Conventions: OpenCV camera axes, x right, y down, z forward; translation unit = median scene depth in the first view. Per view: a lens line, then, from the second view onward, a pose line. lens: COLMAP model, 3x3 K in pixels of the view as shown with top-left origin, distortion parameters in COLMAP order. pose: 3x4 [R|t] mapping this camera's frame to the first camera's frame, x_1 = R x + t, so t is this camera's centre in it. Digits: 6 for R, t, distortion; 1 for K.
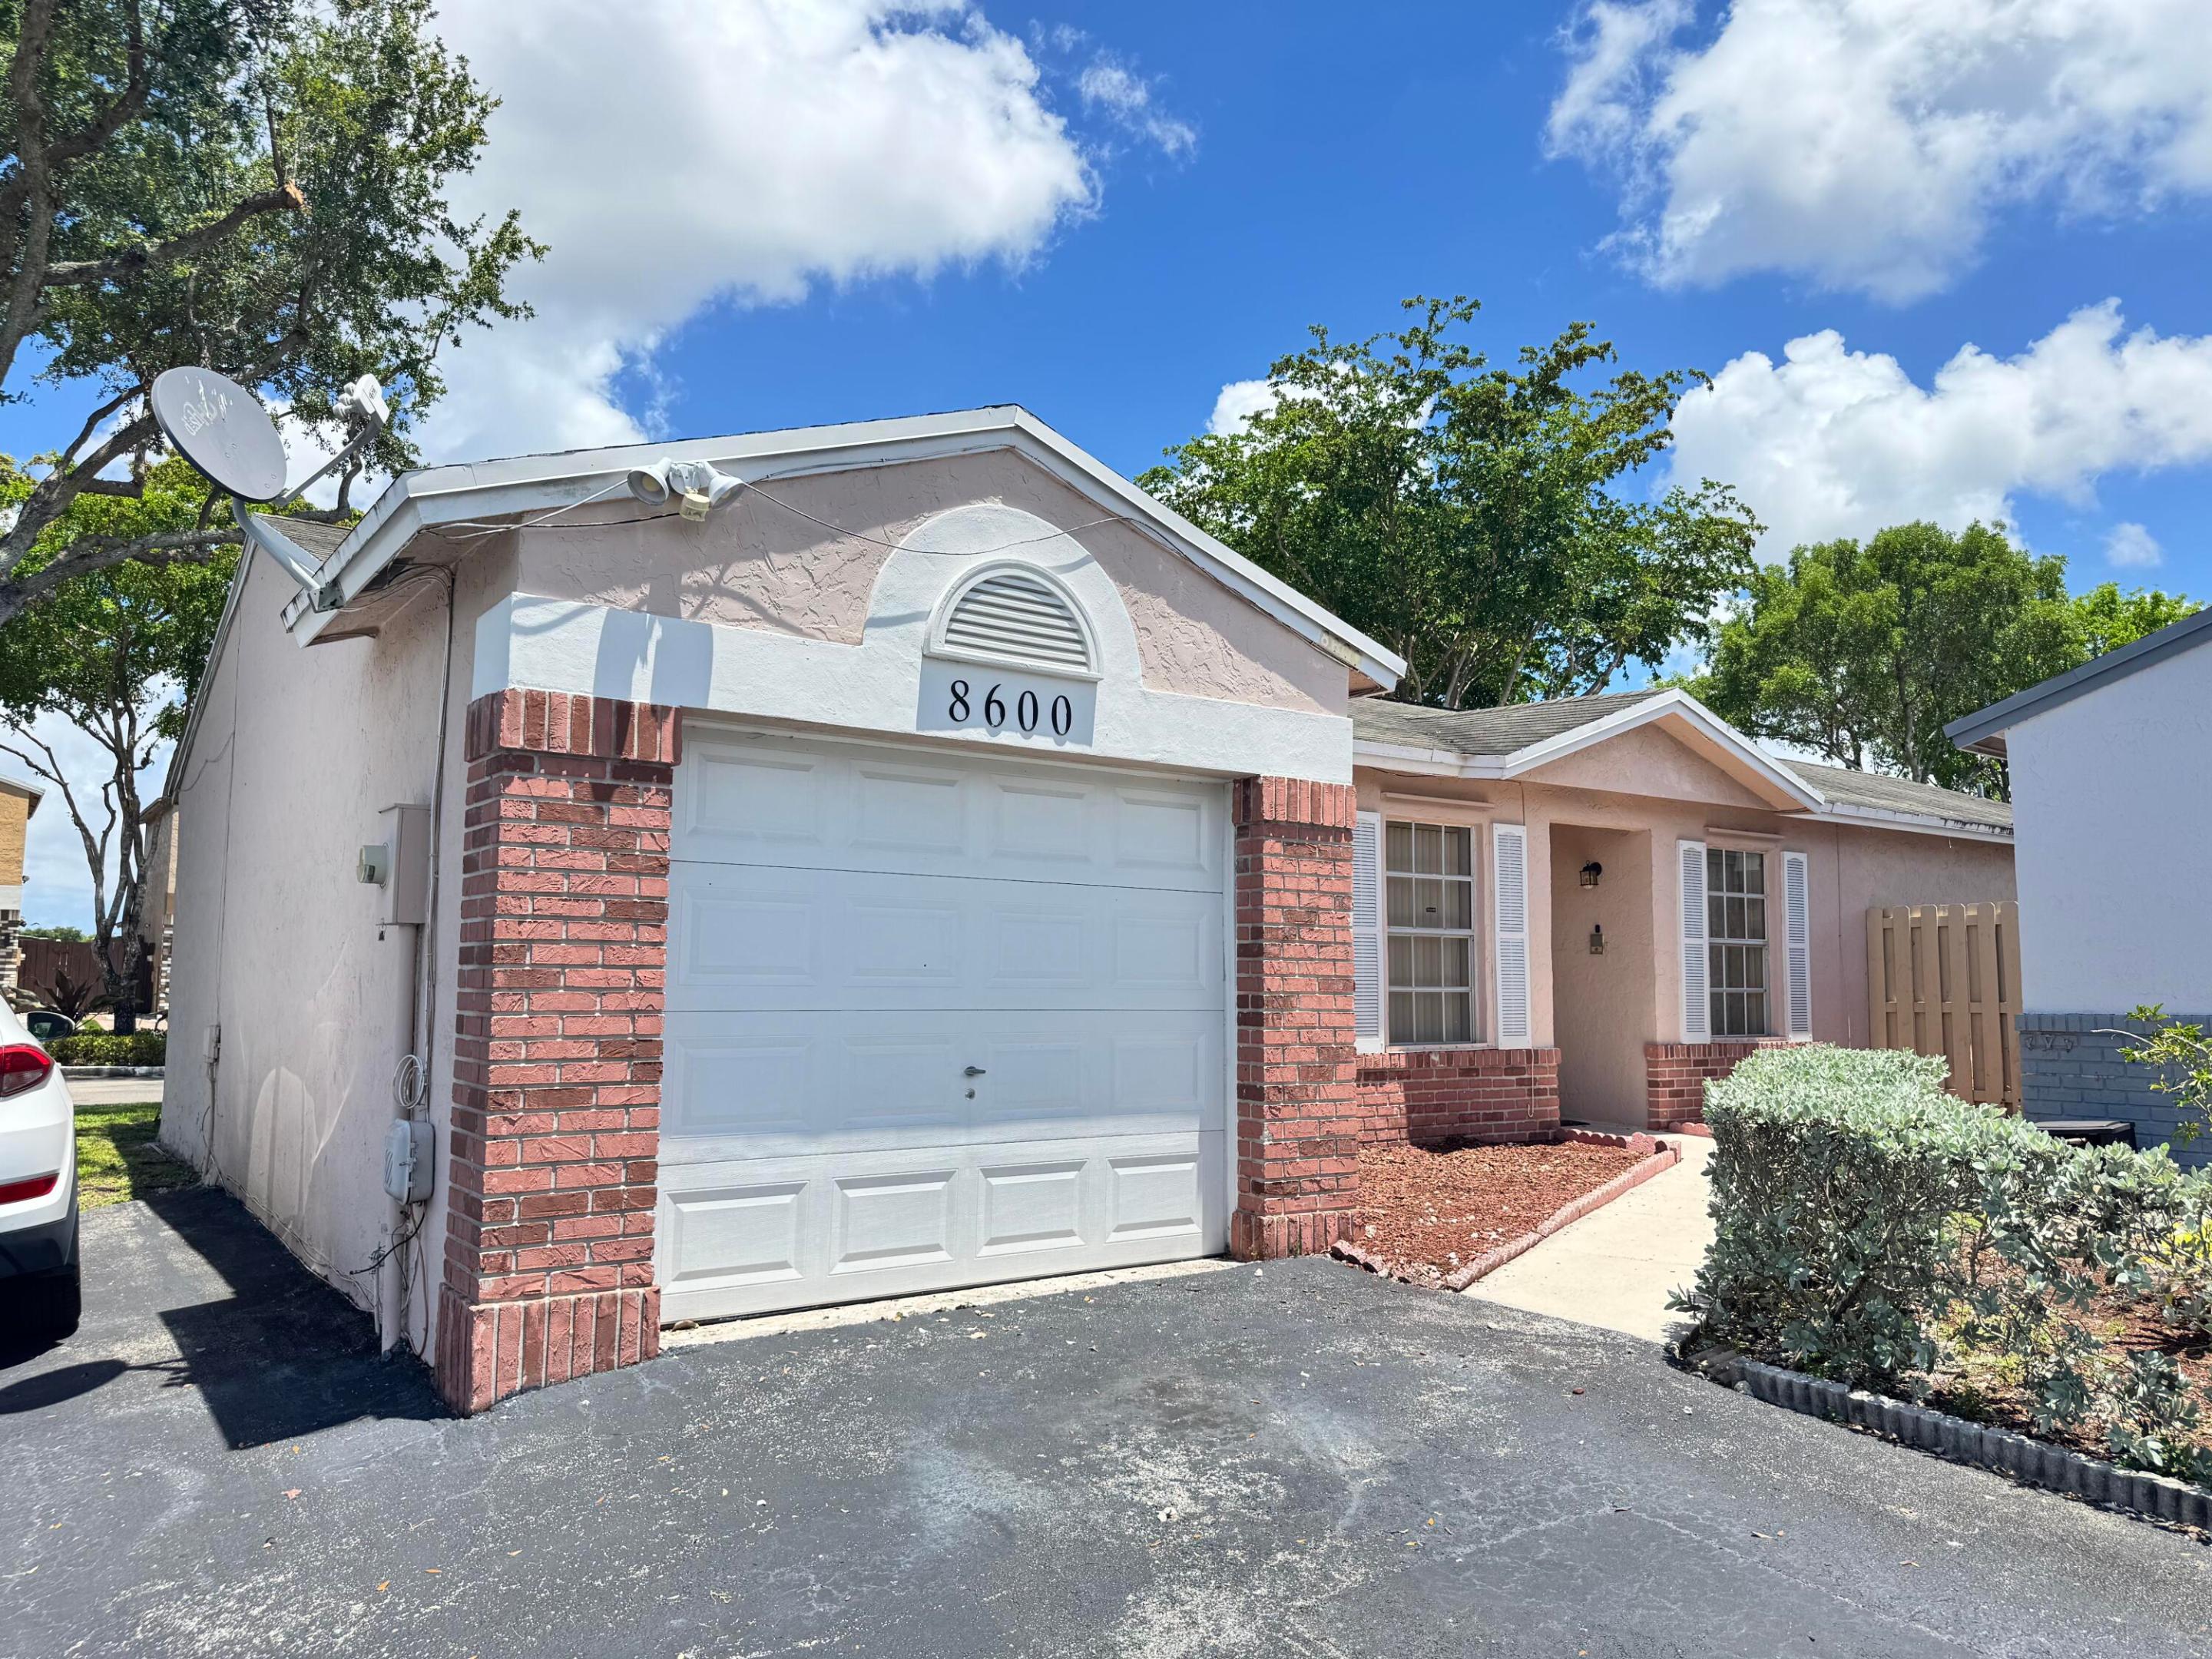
lens RADIAL K [[1559.5, 0, 1109.9], [0, 1559.5, 832.9], [0, 0, 1]] dist [0.072446, -0.005093]
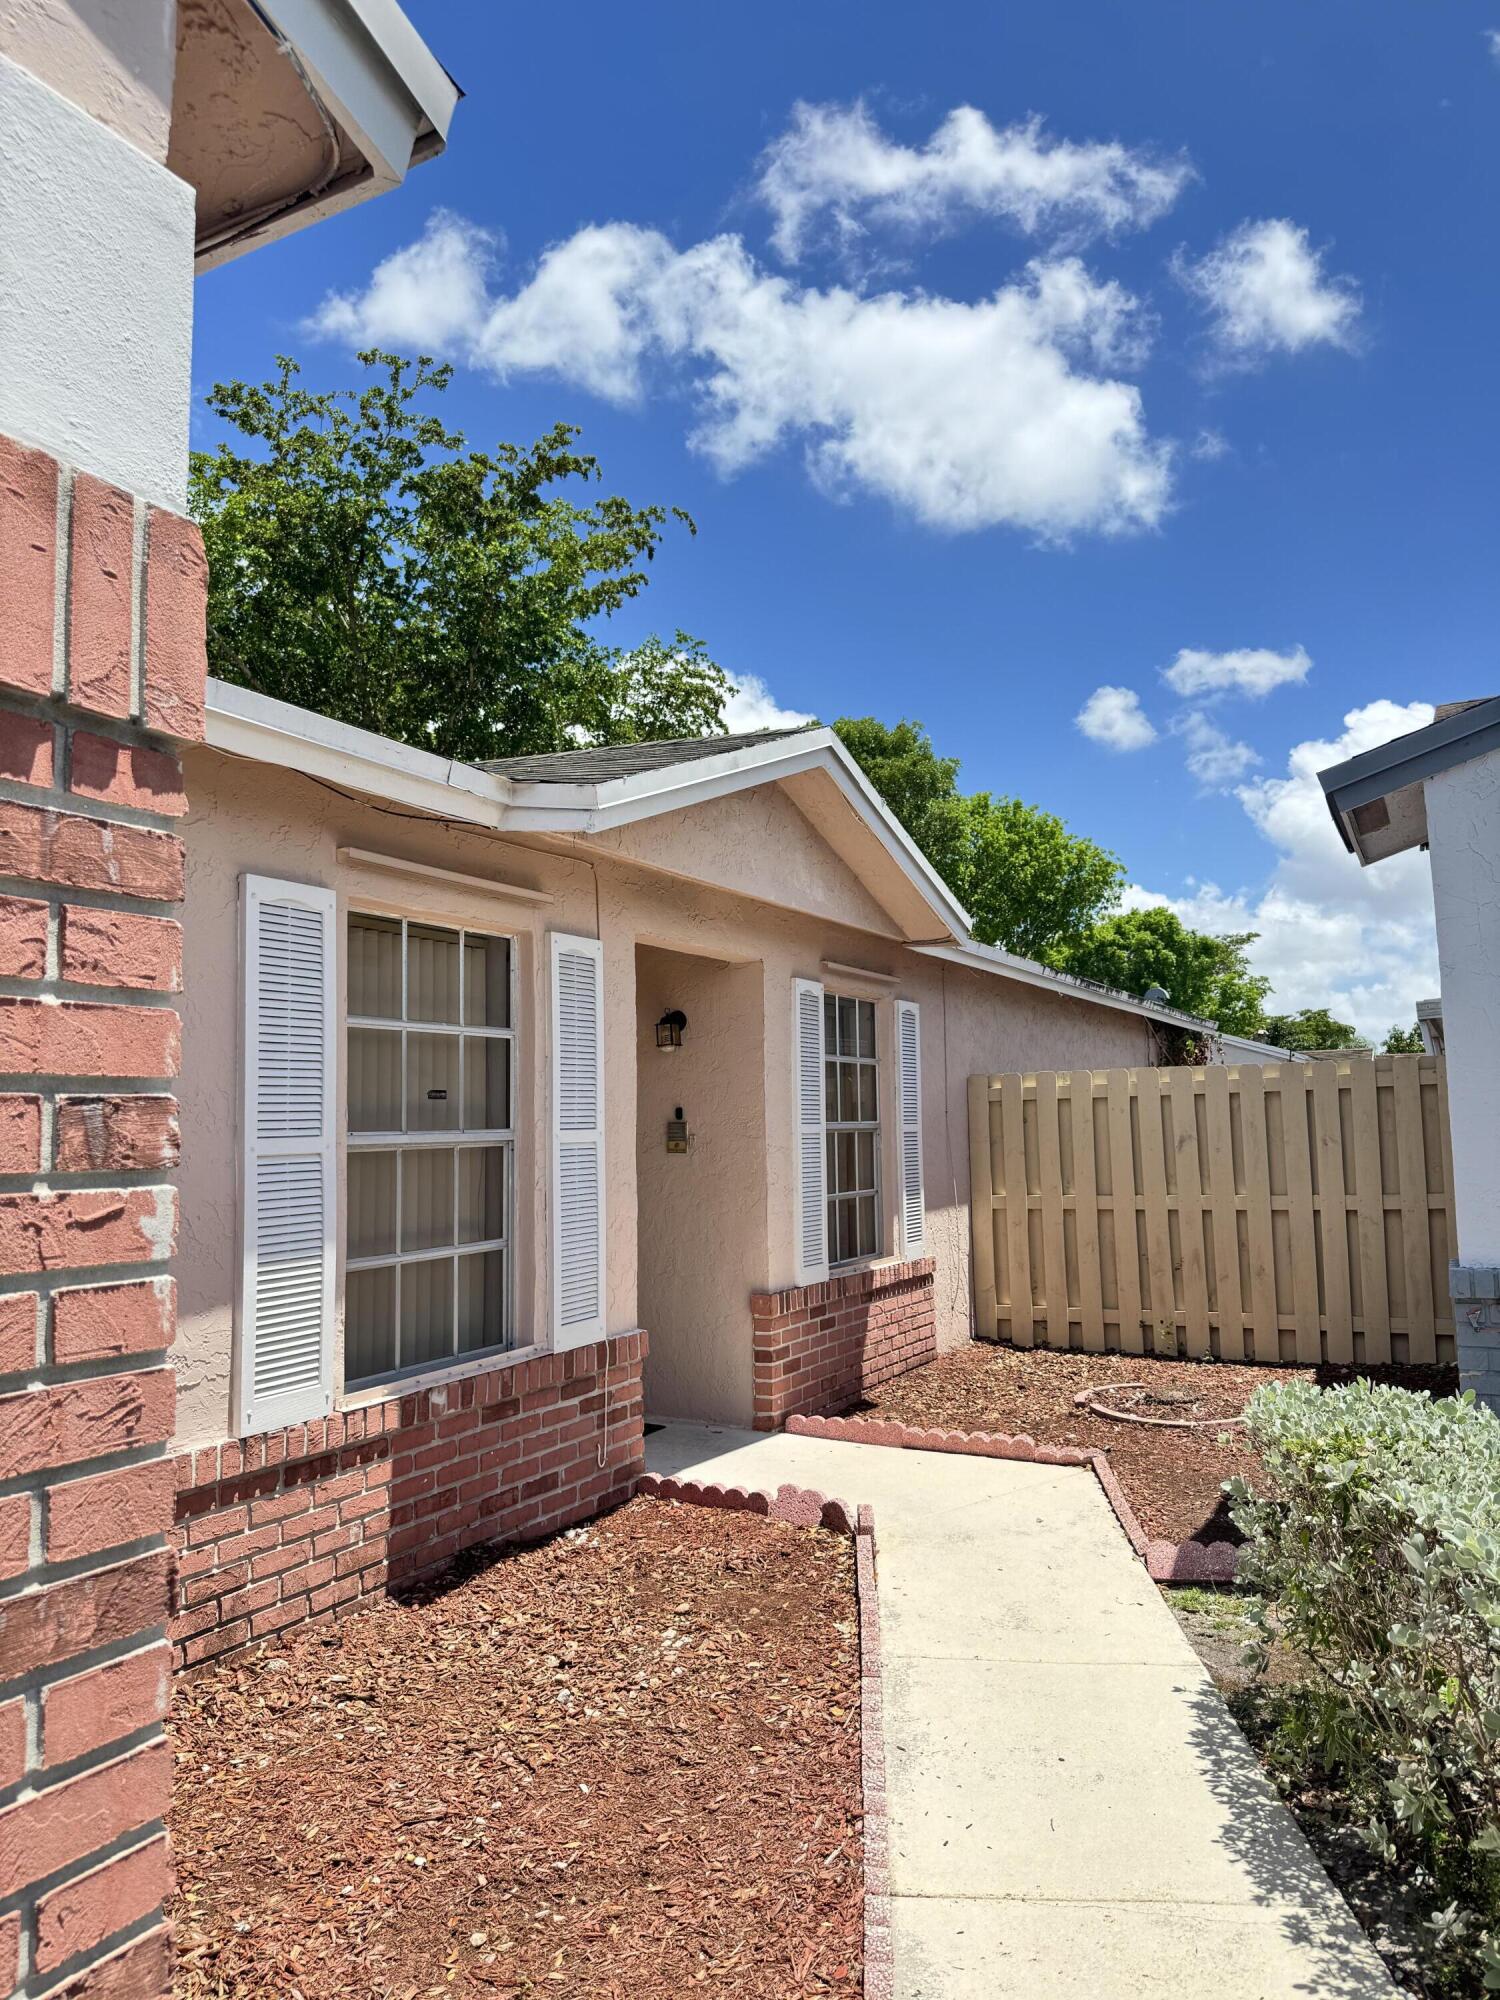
lens RADIAL K [[1410.1, 0, 756.6], [0, 1410.1, 991.6], [0, 0, 1]] dist [0.072446, -0.005093]
pose [[0.895302, 0.017865, 0.445102, 0.082885], [-0.014944, 0.999838, -0.010072, 0.016686], [-0.445210, 0.002366, 0.895423, 0.480364]]
